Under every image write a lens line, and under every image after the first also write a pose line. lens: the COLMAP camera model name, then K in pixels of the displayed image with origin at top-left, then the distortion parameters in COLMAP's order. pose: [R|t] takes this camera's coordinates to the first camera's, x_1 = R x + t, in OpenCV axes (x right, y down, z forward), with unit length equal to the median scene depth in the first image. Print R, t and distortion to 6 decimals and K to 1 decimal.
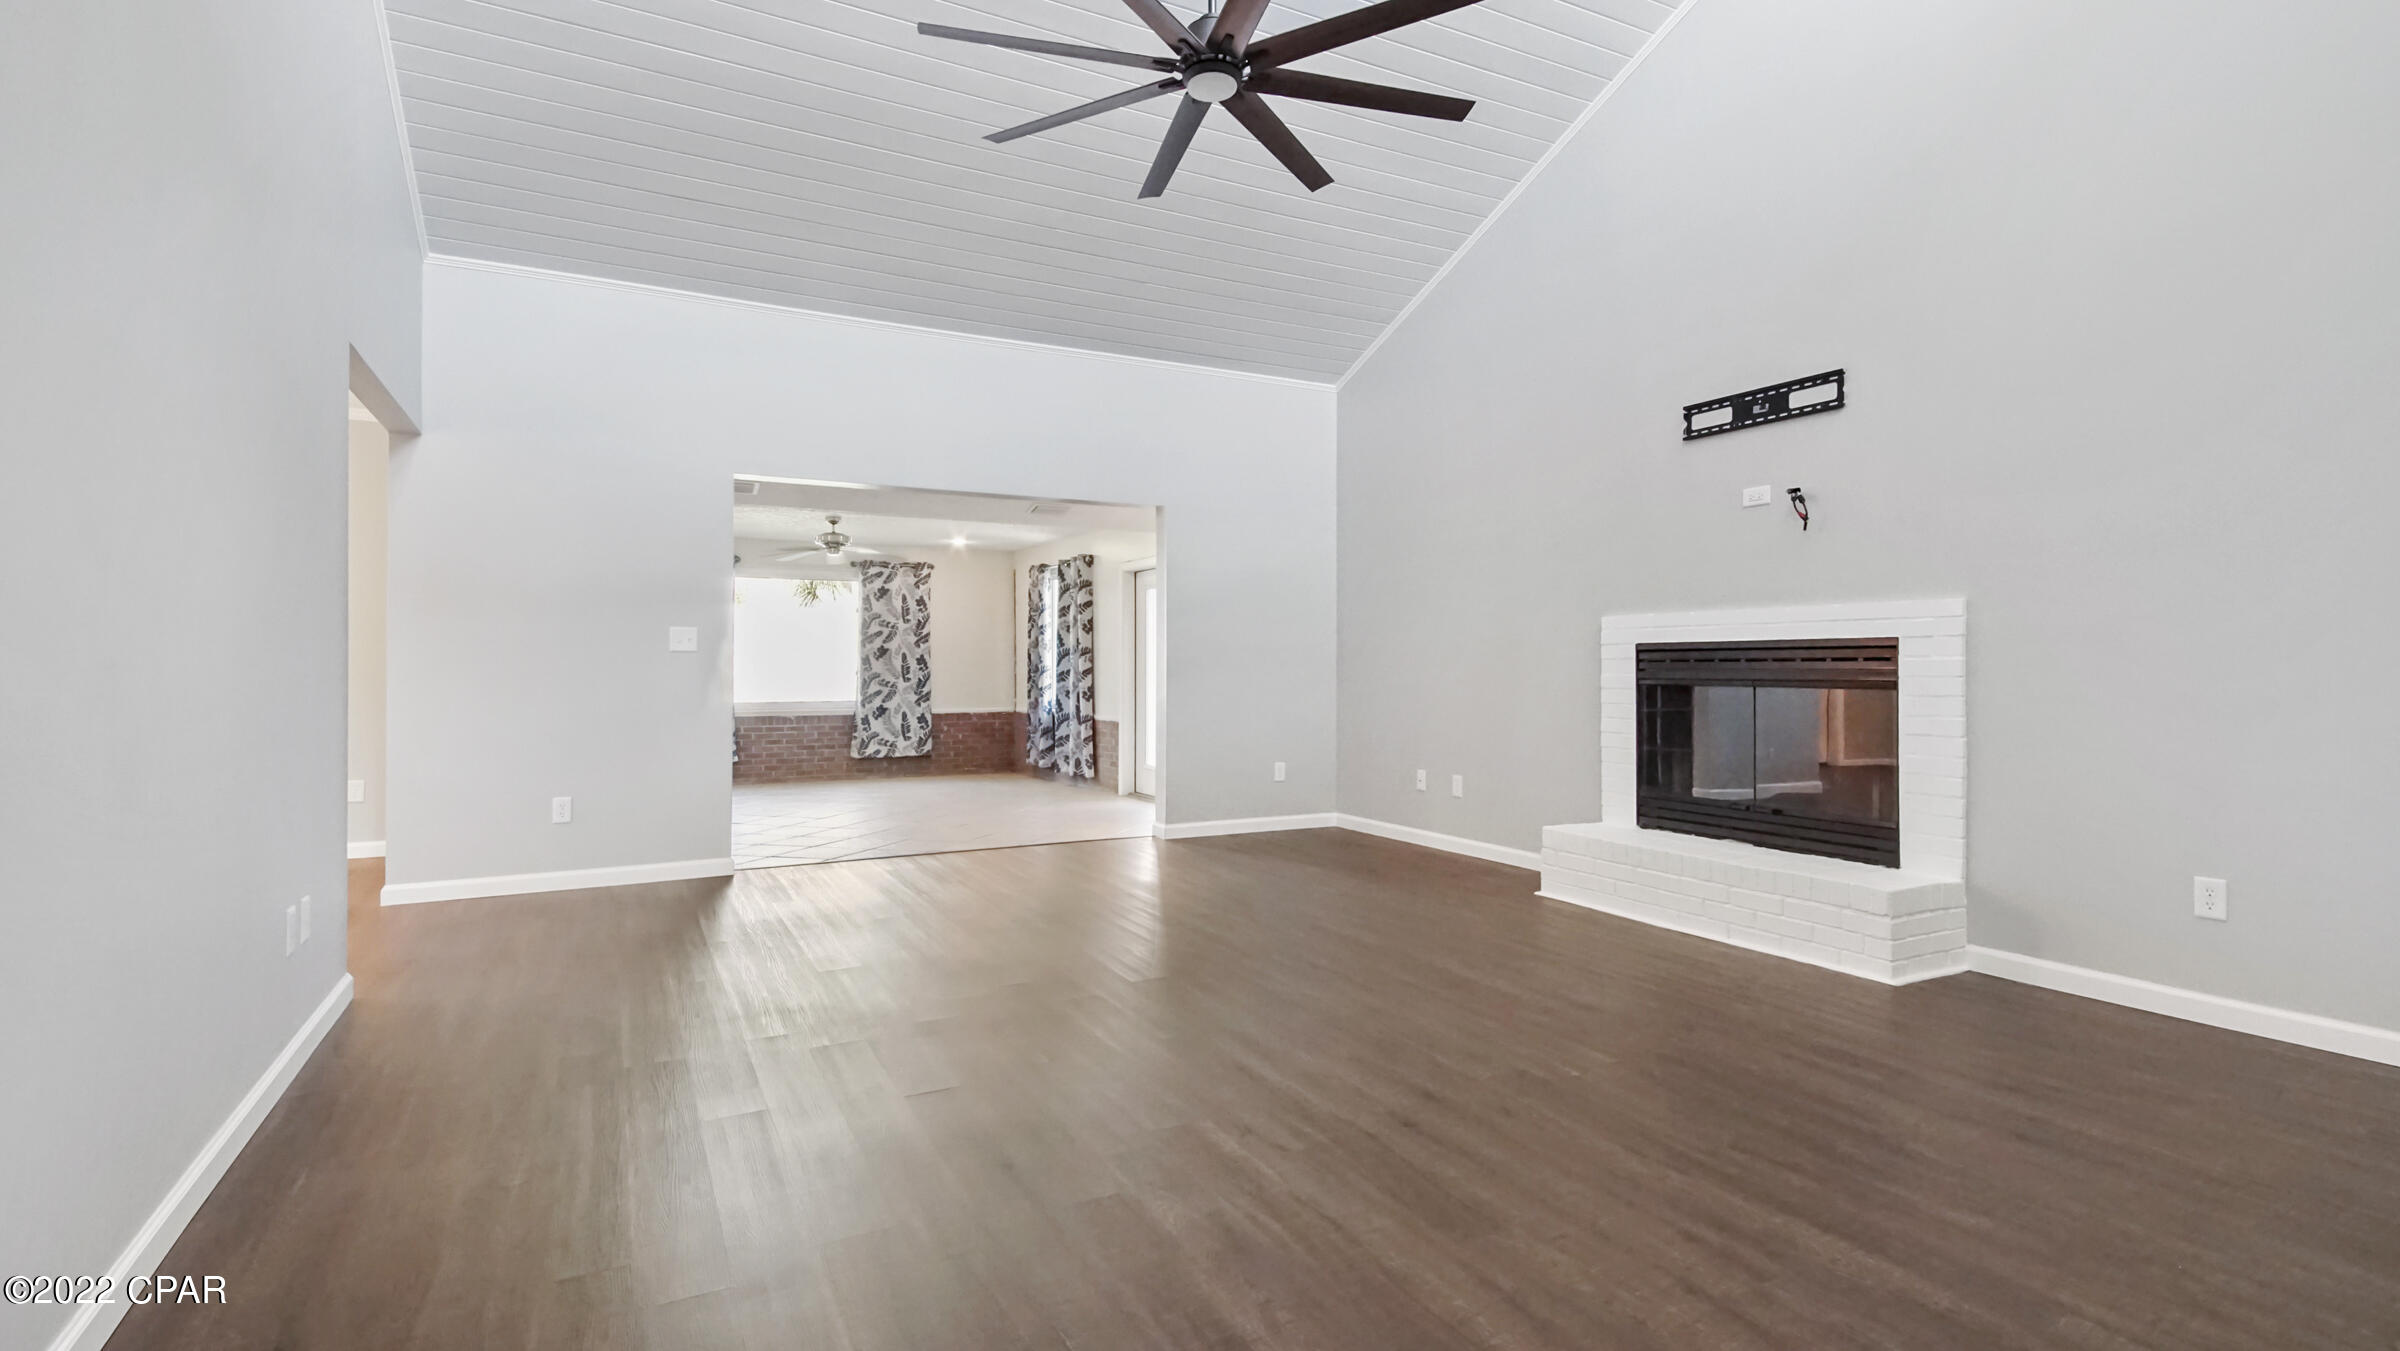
lens RADIAL K [[1115.2, 0, 1193.9], [0, 1115.2, 663.9], [0, 0, 1]] dist [0.019587, -0.000231]
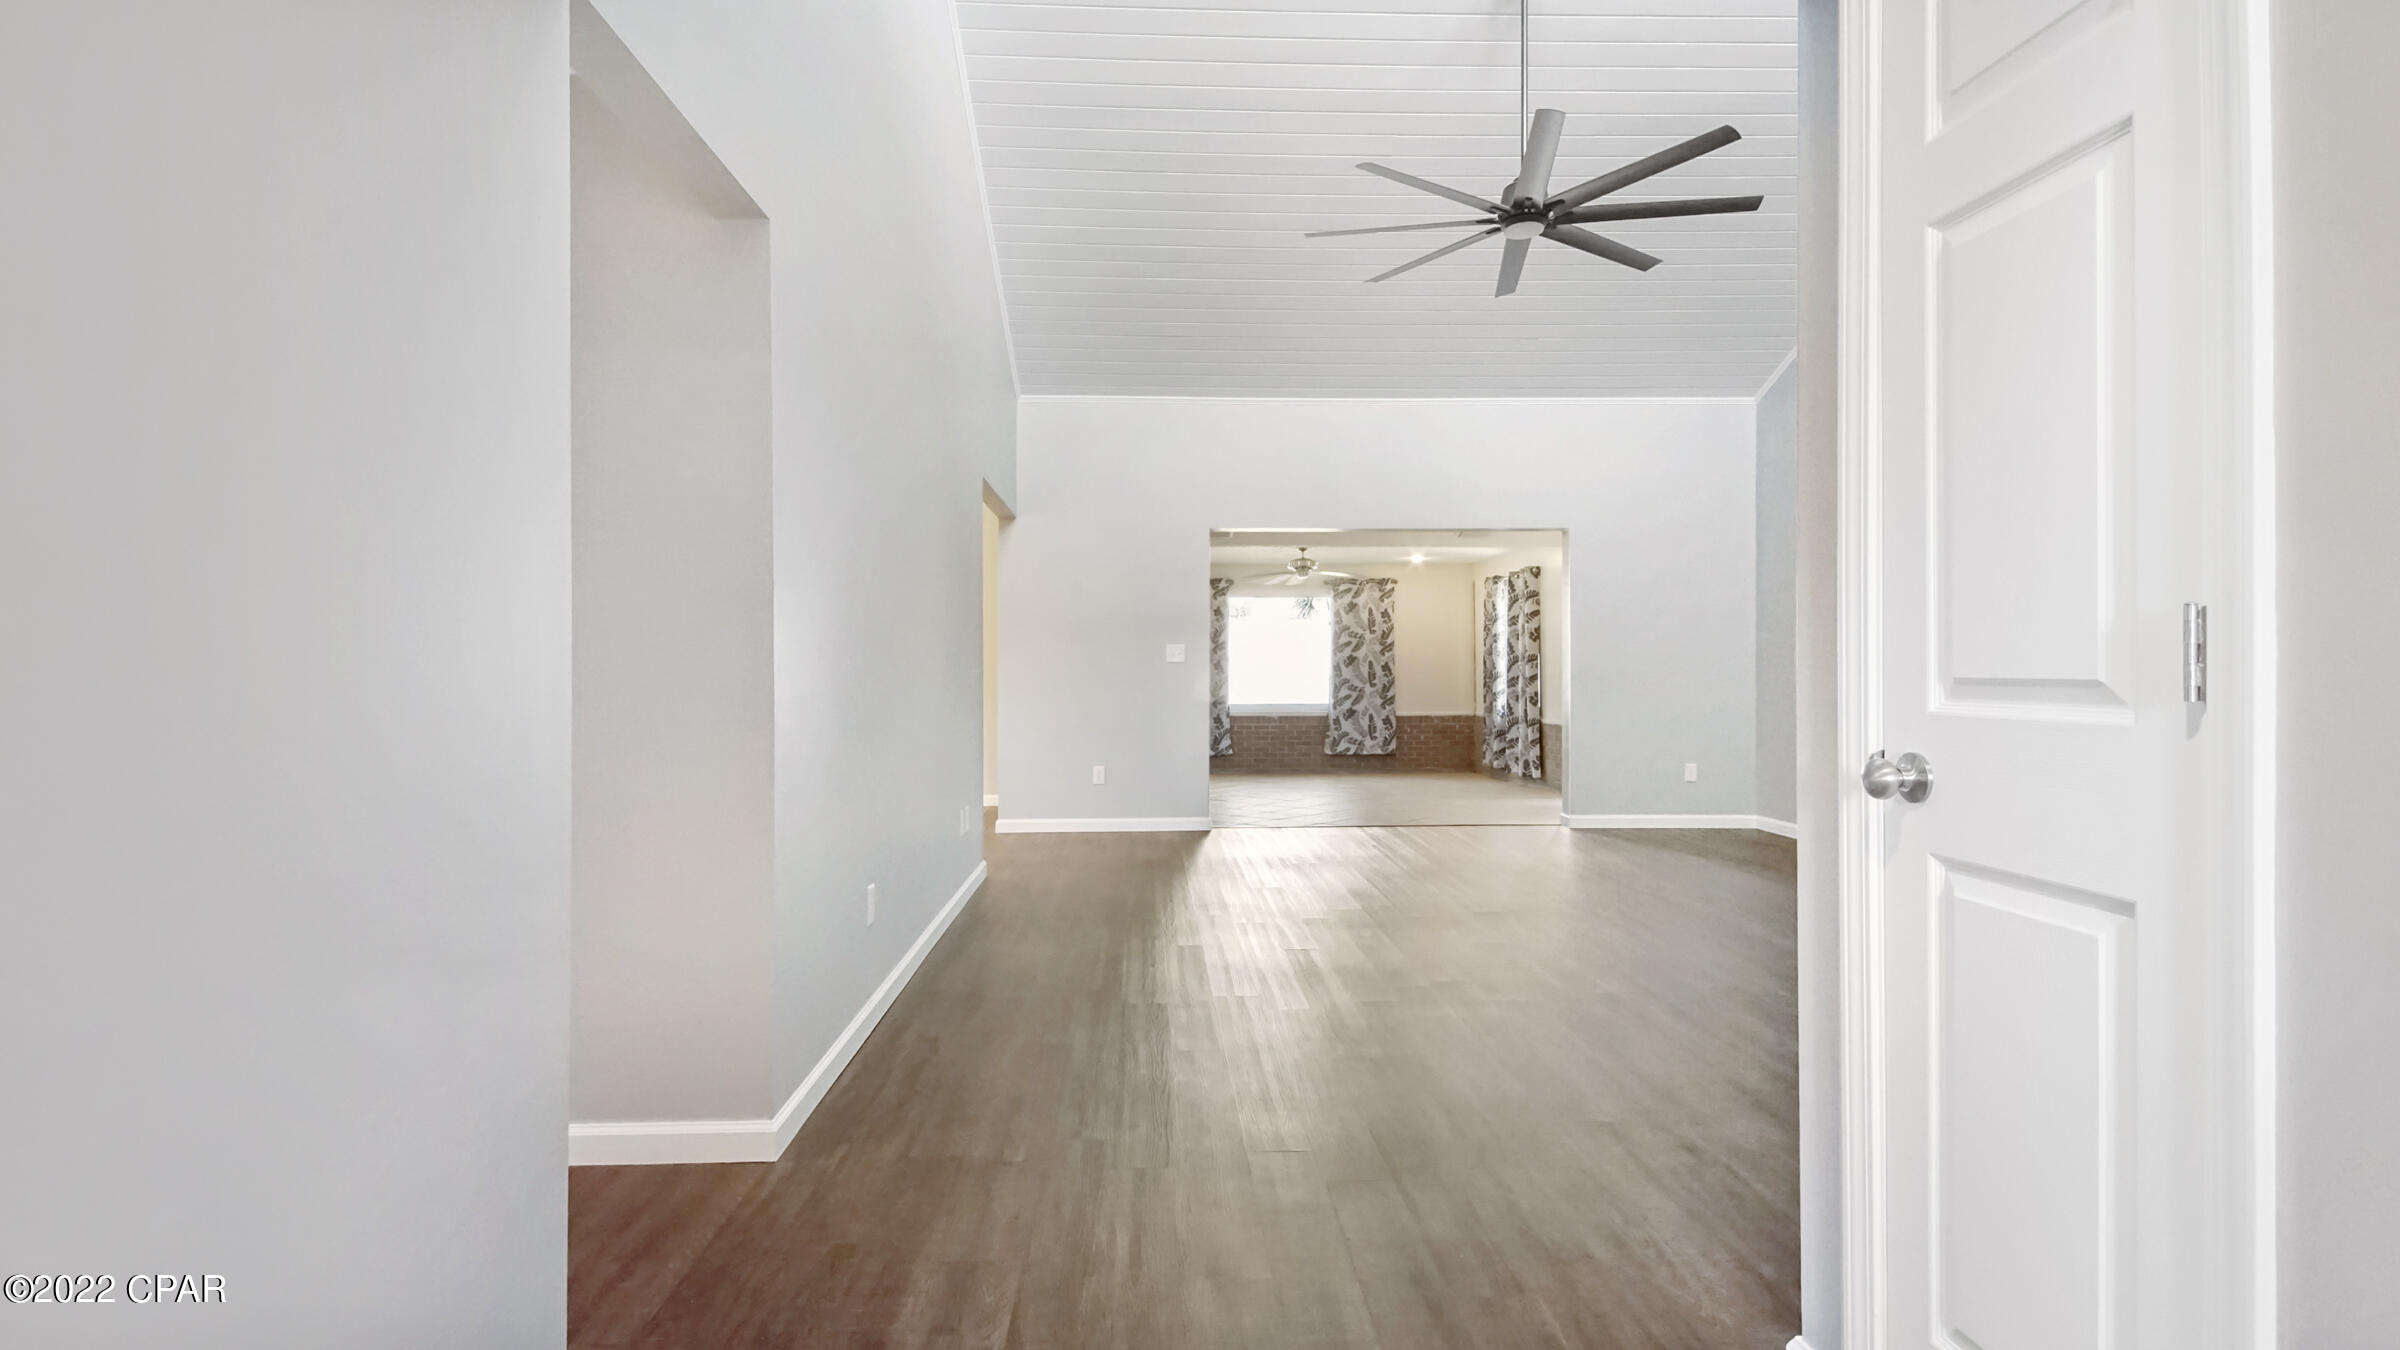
lens RADIAL K [[1220.5, 0, 1200.0], [0, 1220.5, 675.0], [0, 0, 1]] dist [0.039026, -0.000080]
pose [[0.905055, -0.001738, -0.425290, 0.103237], [0.003646, 0.999987, 0.003671, -0.000705], [0.425278, -0.004873, 0.905049, -0.168518]]
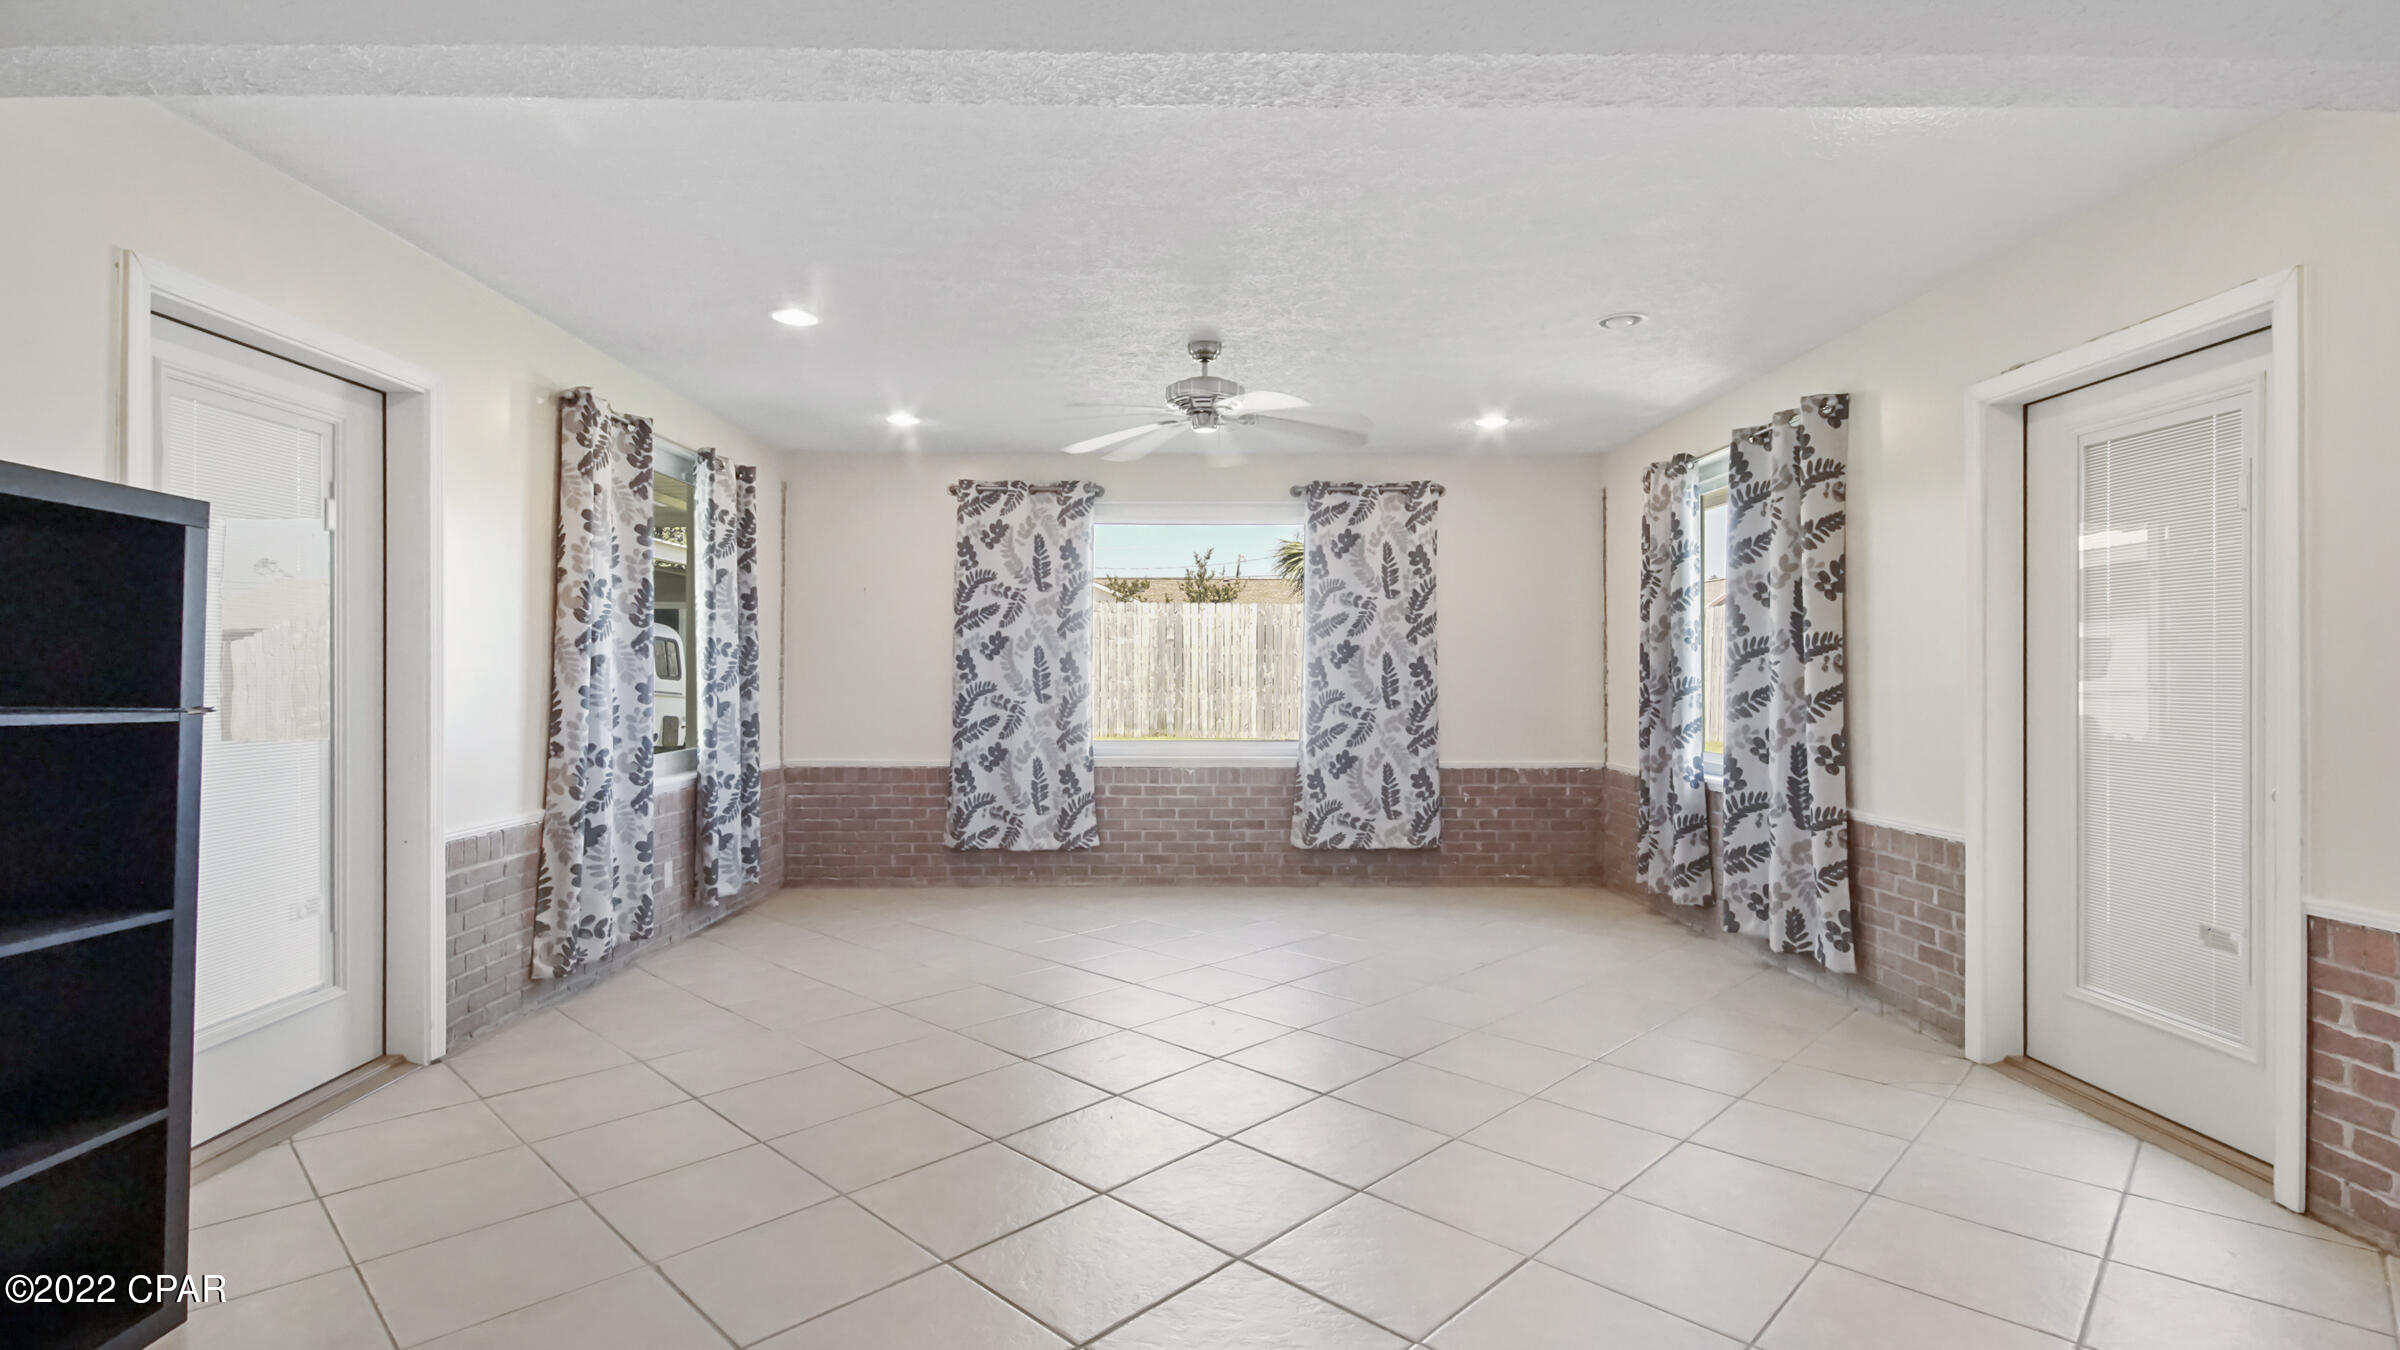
lens RADIAL K [[969.6, 0, 1214.1], [0, 969.6, 674.9], [0, 0, 1]] dist [0.023422, -0.000043]
pose [[0.883726, 0.001131, -0.468004, -0.117780], [0.000967, 0.999991, 0.004242, -0.001841], [0.468004, -0.004201, 0.883716, 0.560650]]
